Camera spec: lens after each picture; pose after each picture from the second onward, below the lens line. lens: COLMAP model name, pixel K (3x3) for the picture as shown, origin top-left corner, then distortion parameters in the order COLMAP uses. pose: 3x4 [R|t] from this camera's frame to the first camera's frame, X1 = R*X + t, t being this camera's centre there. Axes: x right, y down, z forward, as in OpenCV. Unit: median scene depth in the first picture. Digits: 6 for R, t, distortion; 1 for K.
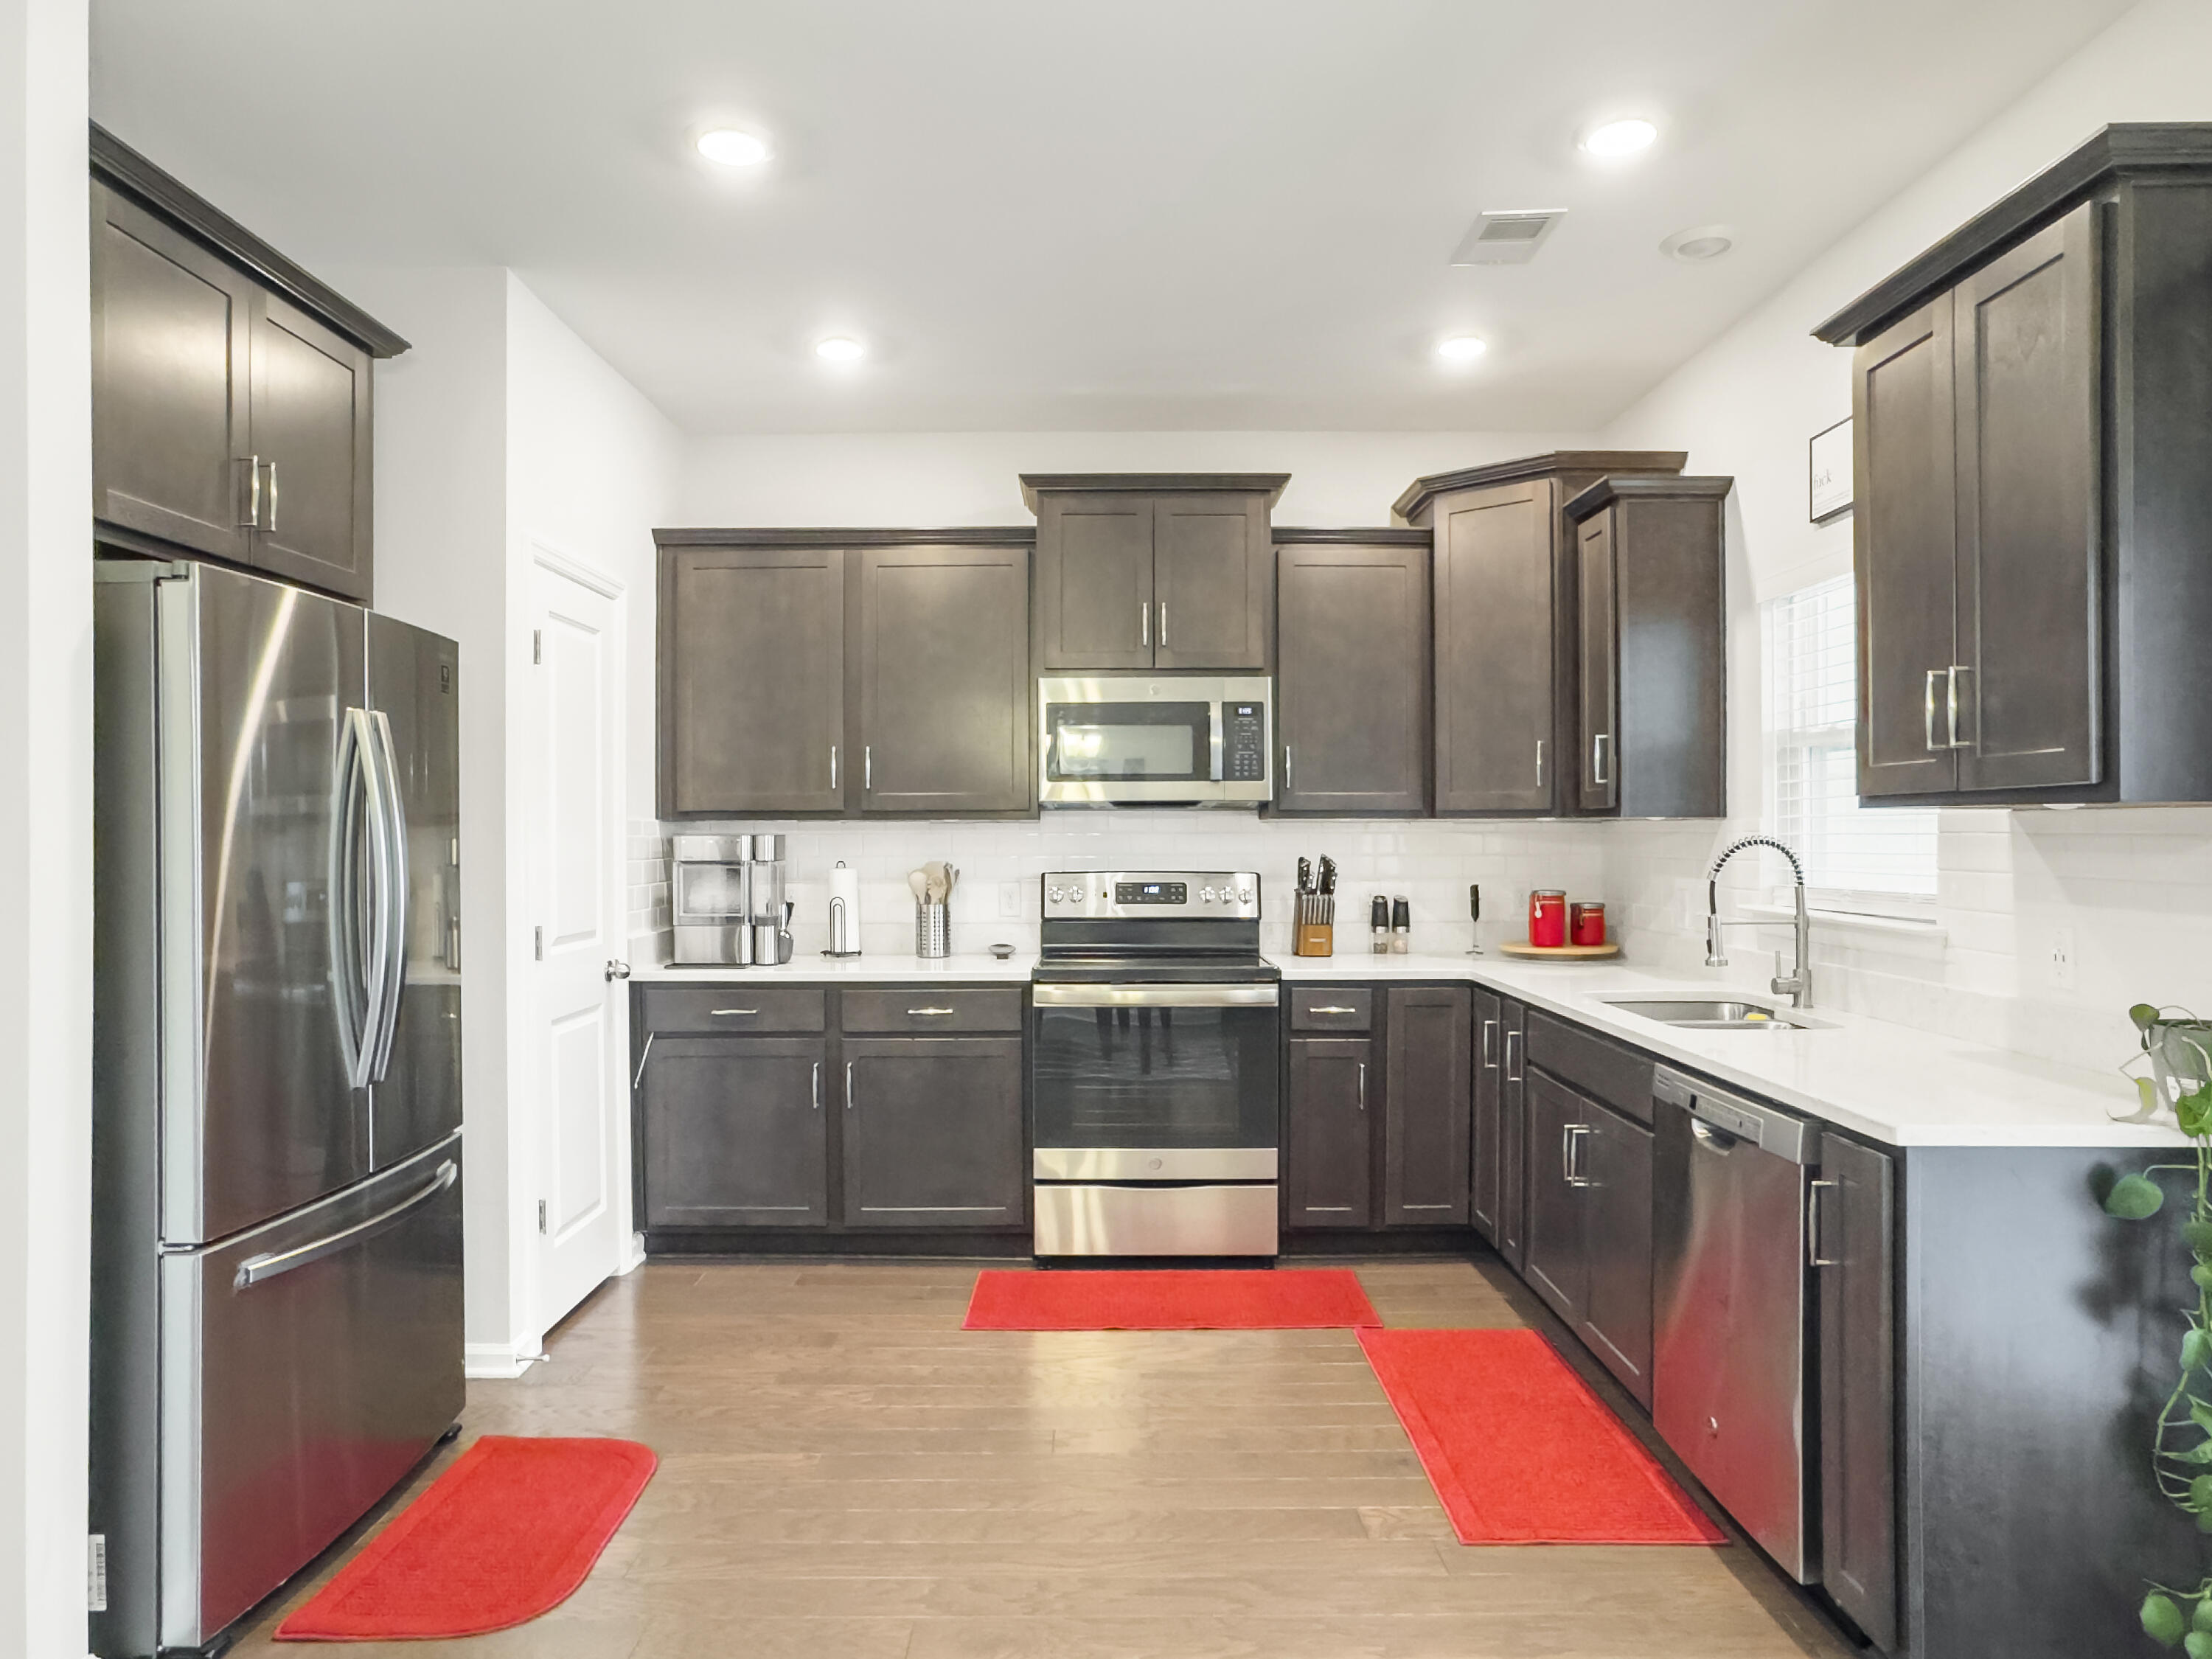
lens RADIAL K [[1379.6, 0, 1112.9], [0, 1379.6, 845.1], [0, 0, 1]] dist [-0.061360, 0.038444]
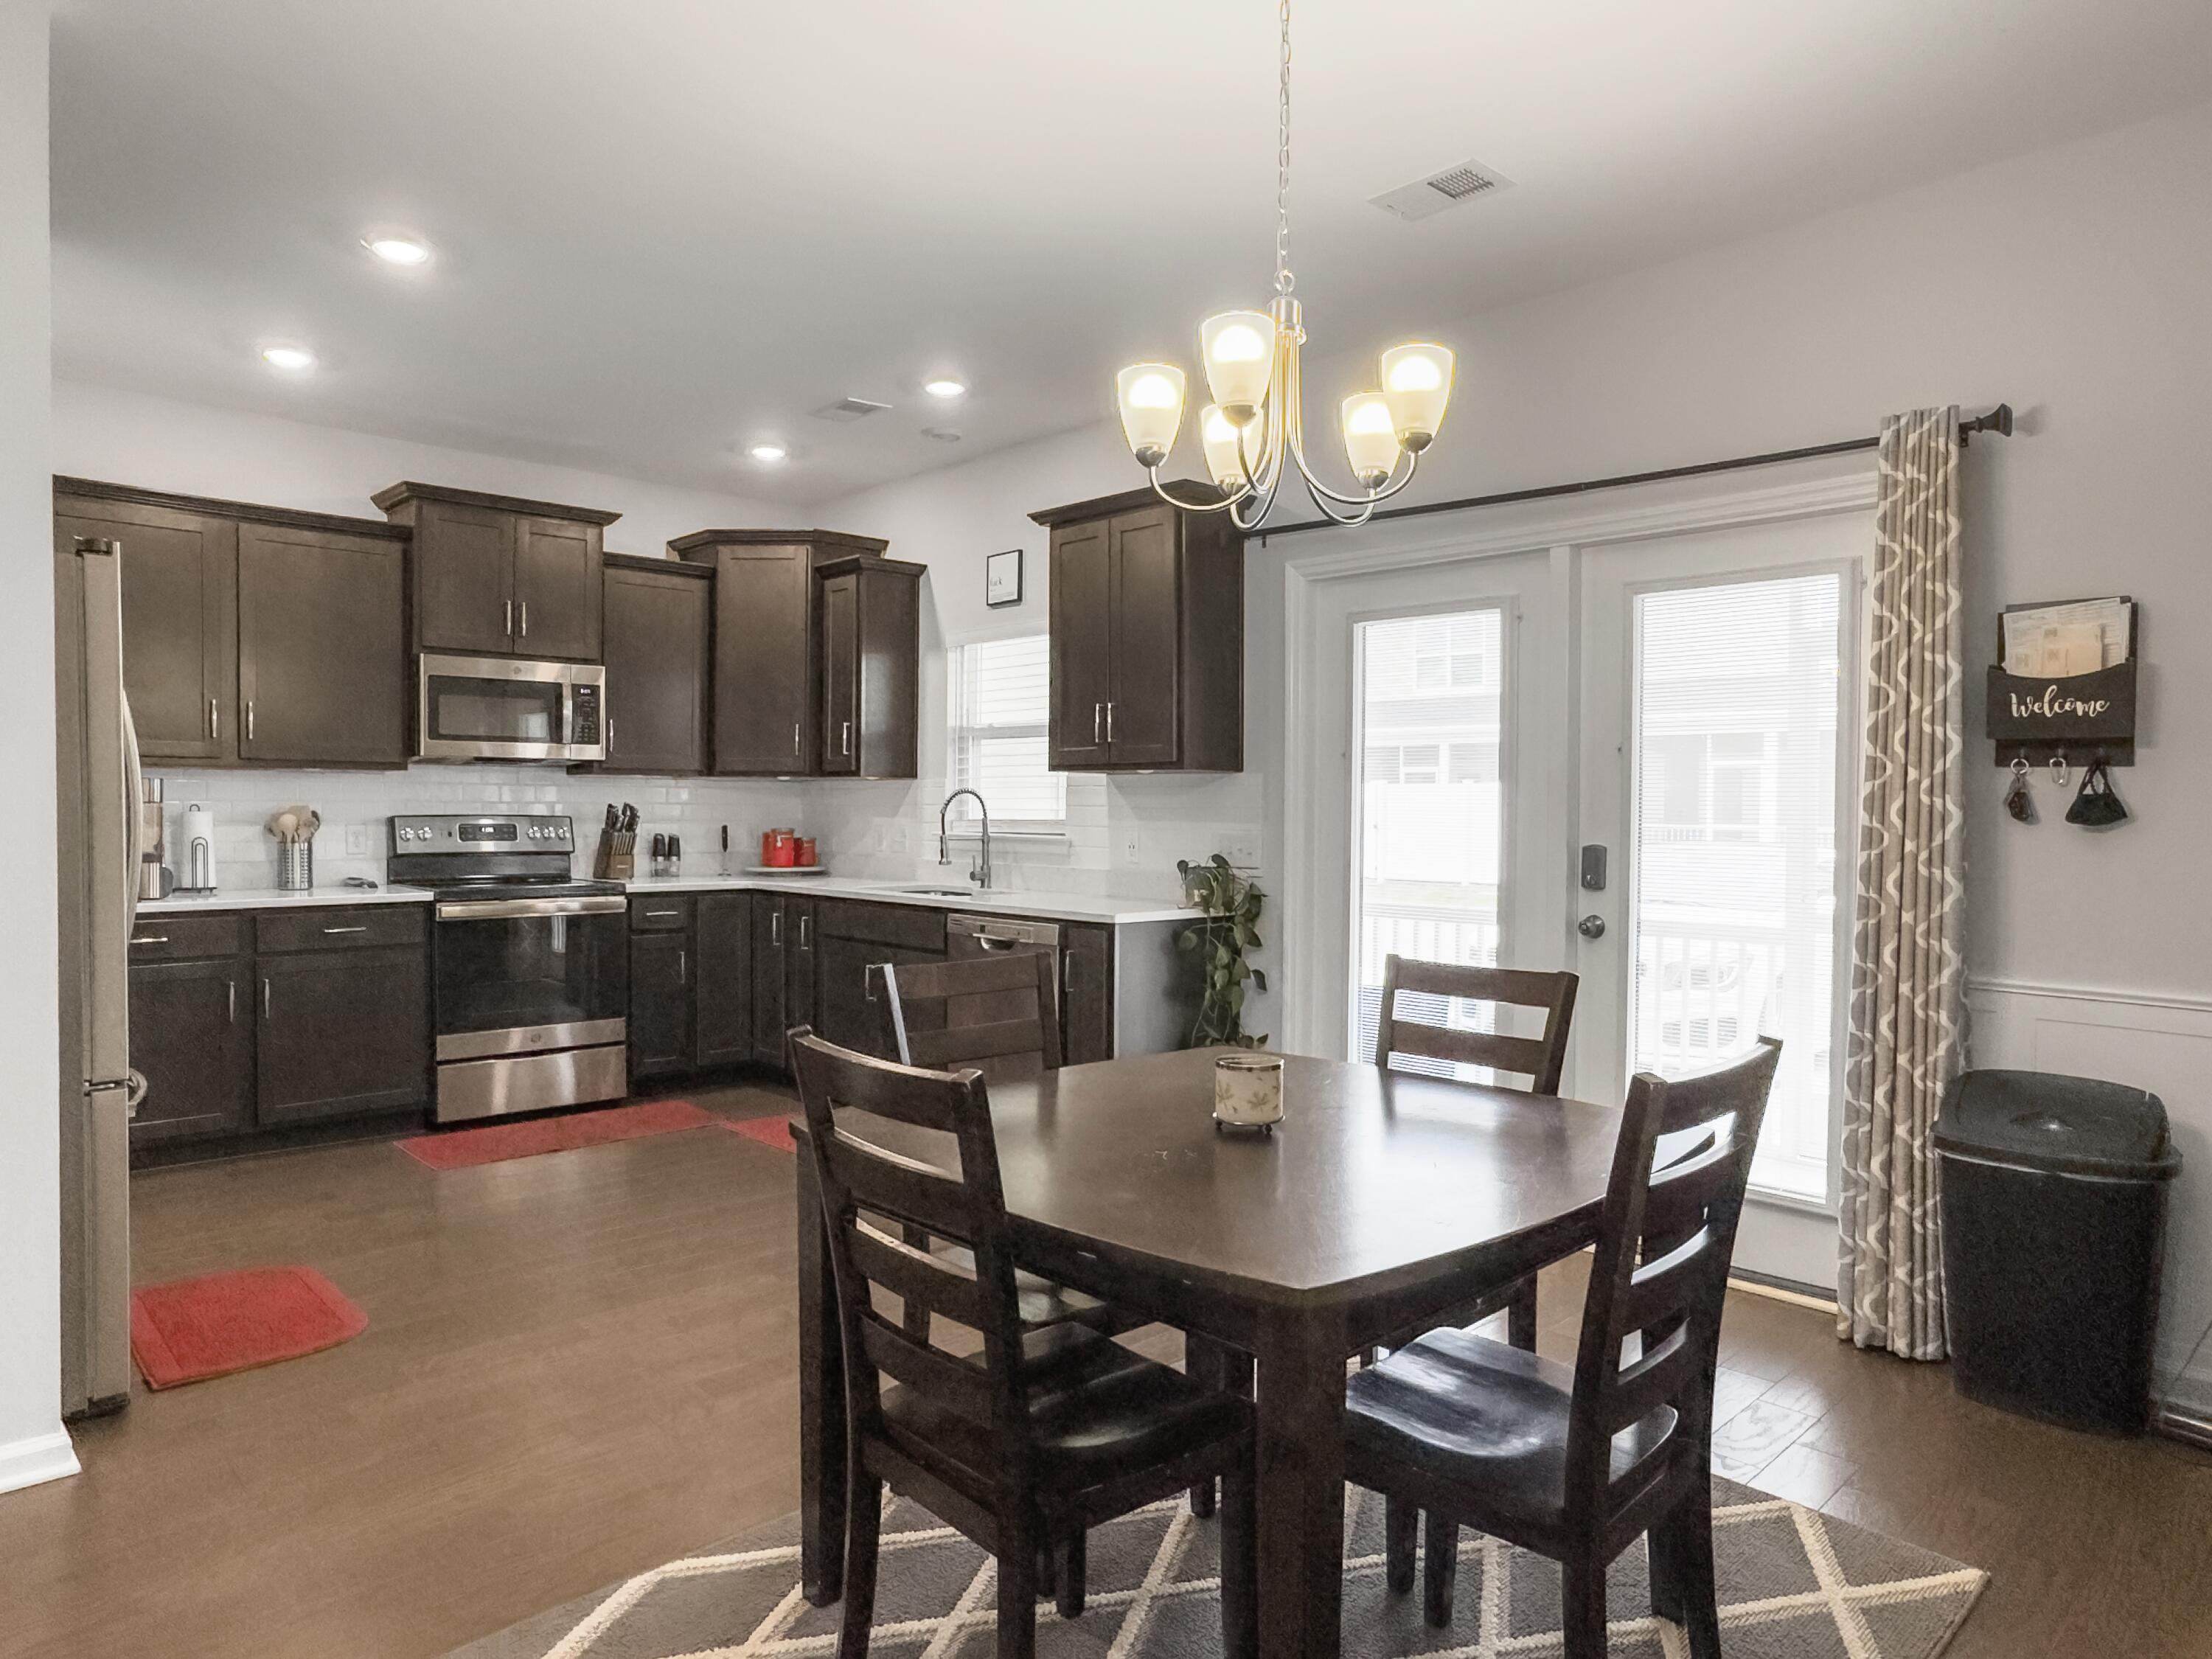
lens RADIAL K [[1379.6, 0, 1102.5], [0, 1379.6, 835.3], [0, 0, 1]] dist [-0.061360, 0.038444]
pose [[0.733892, -0.007000, 0.679230, -0.442301], [-0.002518, 0.999912, 0.013025, 0.022543], [-0.679262, -0.011269, 0.733810, -0.297412]]
